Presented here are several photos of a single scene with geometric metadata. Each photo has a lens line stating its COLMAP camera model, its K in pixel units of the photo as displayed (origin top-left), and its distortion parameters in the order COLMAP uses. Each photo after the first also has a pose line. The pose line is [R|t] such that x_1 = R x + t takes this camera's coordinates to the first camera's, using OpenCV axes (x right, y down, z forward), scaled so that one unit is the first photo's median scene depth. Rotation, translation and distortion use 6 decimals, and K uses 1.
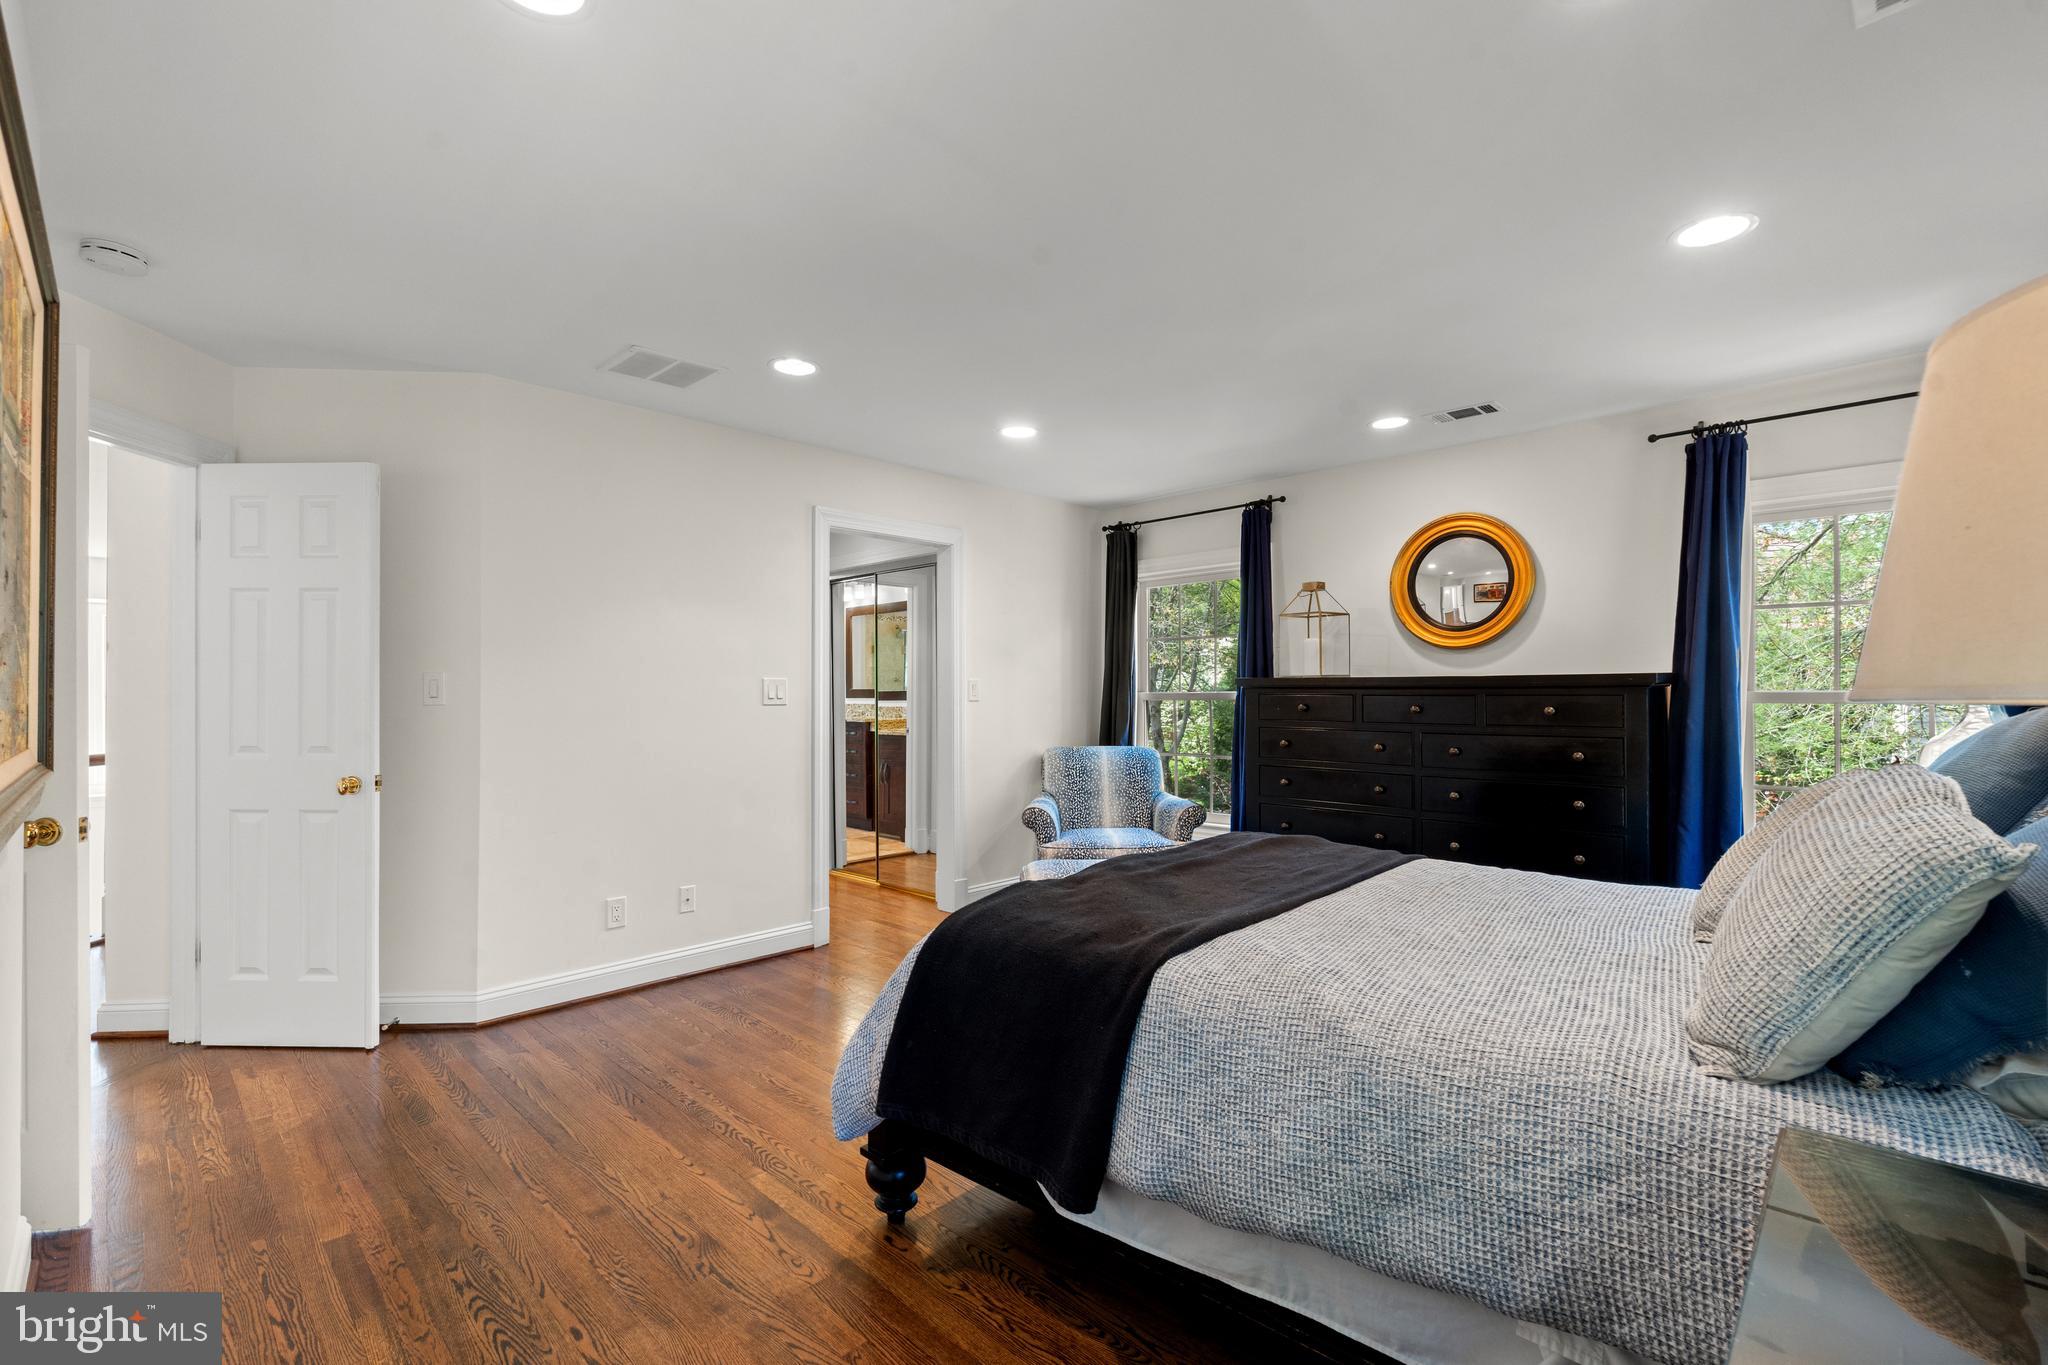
lens RADIAL K [[895.4, 0, 1010.2], [0, 895.4, 687.5], [0, 0, 1]] dist [-0.004763, 0.000488]
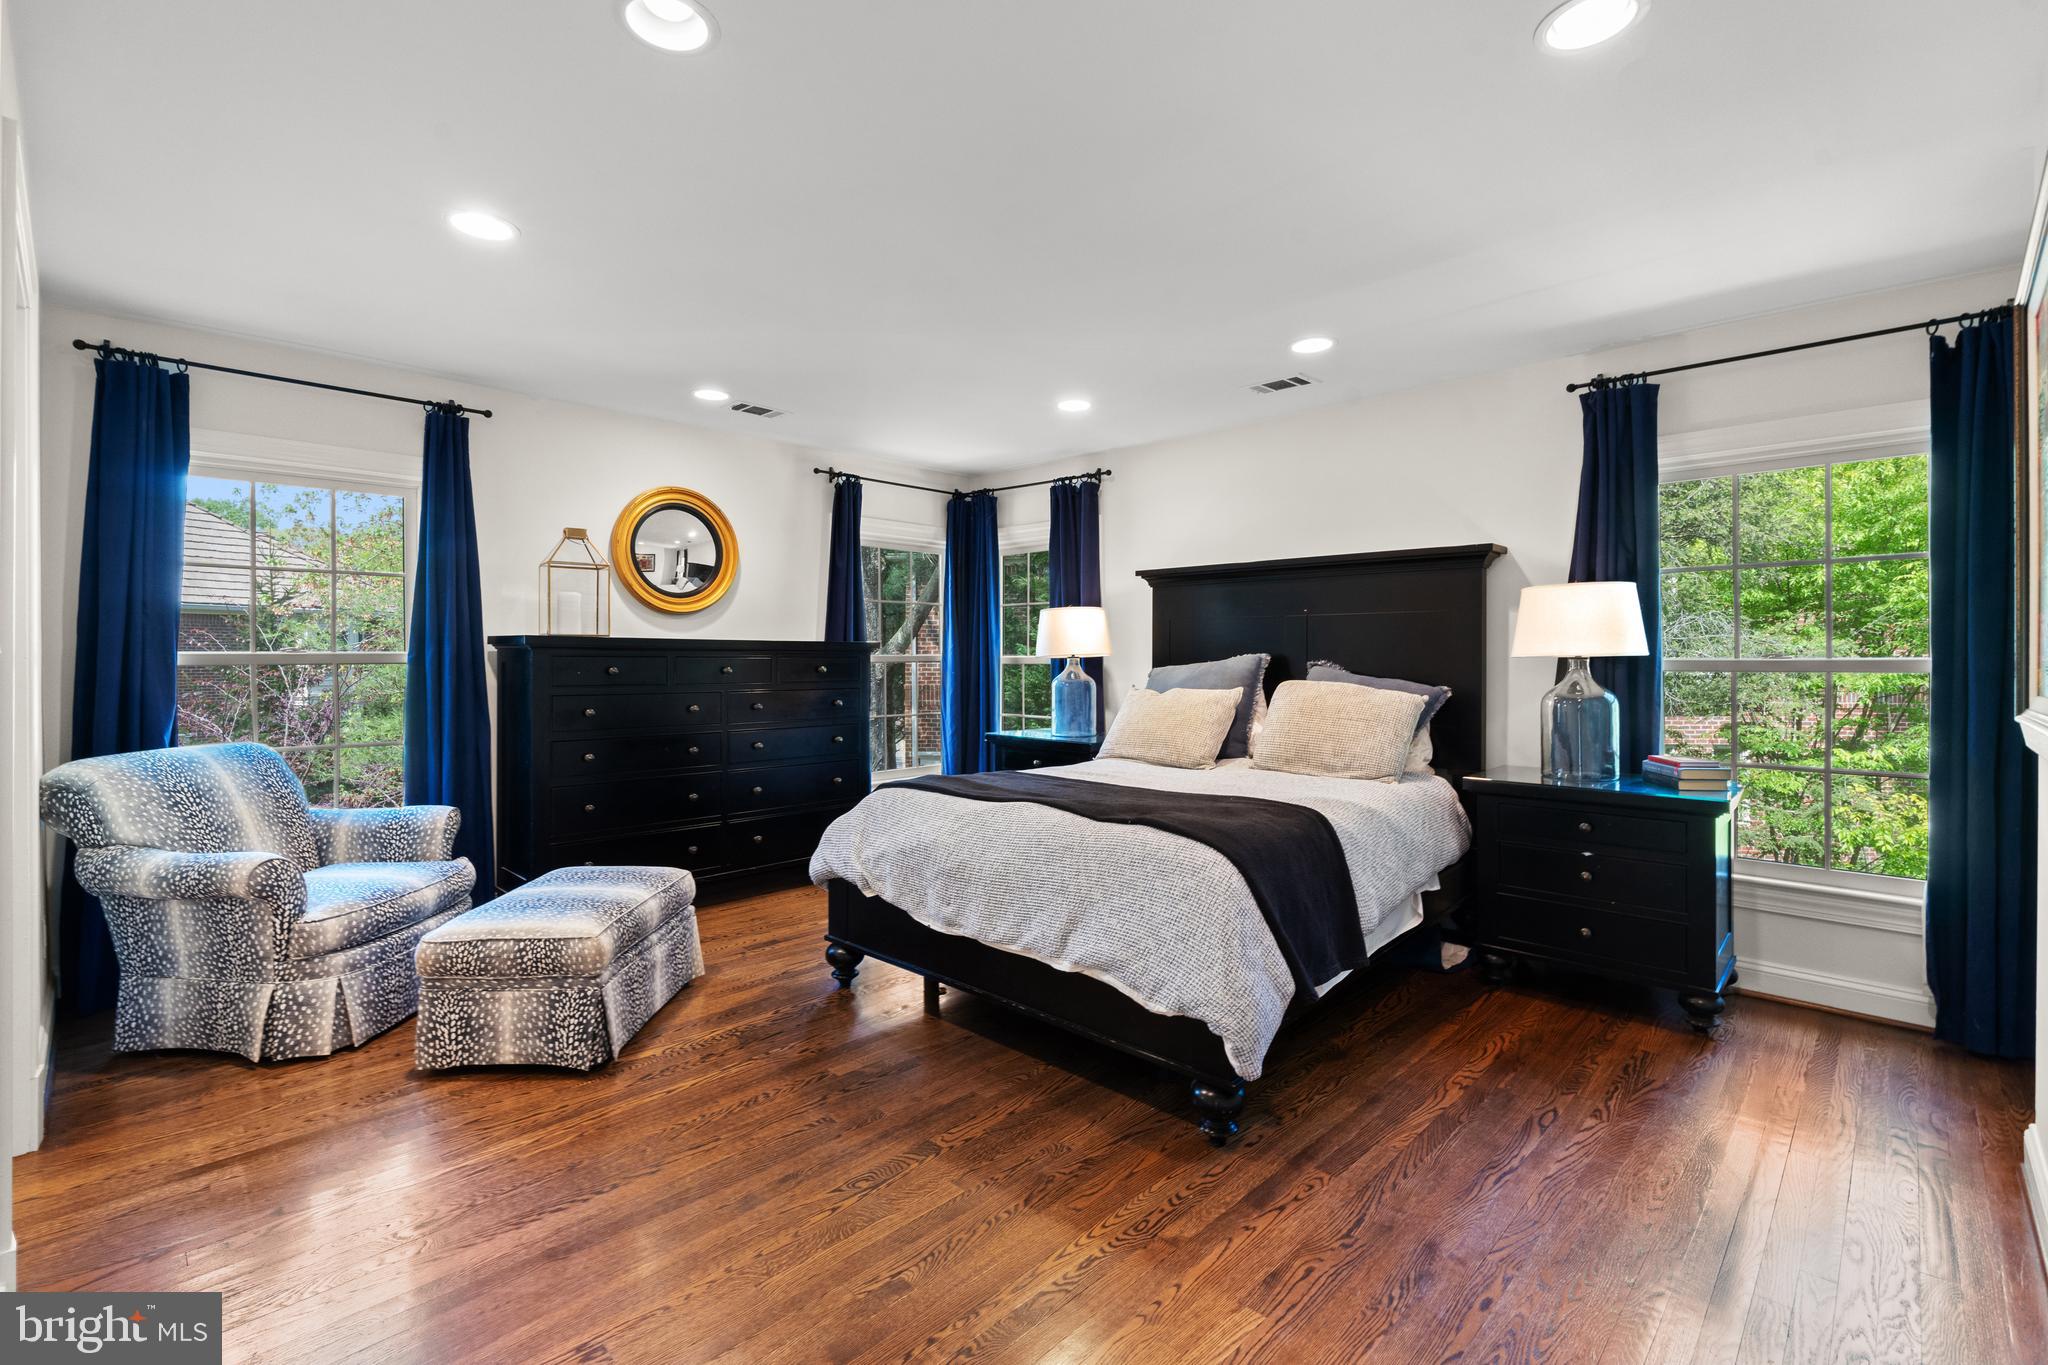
lens RADIAL K [[895.4, 0, 1012.5], [0, 895.4, 667.9], [0, 0, 1]] dist [-0.004763, 0.000488]
pose [[0.014263, -0.010346, 0.999845, -0.583508], [-0.007938, 0.999914, 0.010460, 0.006902], [-0.999867, -0.008086, 0.014180, 0.601295]]
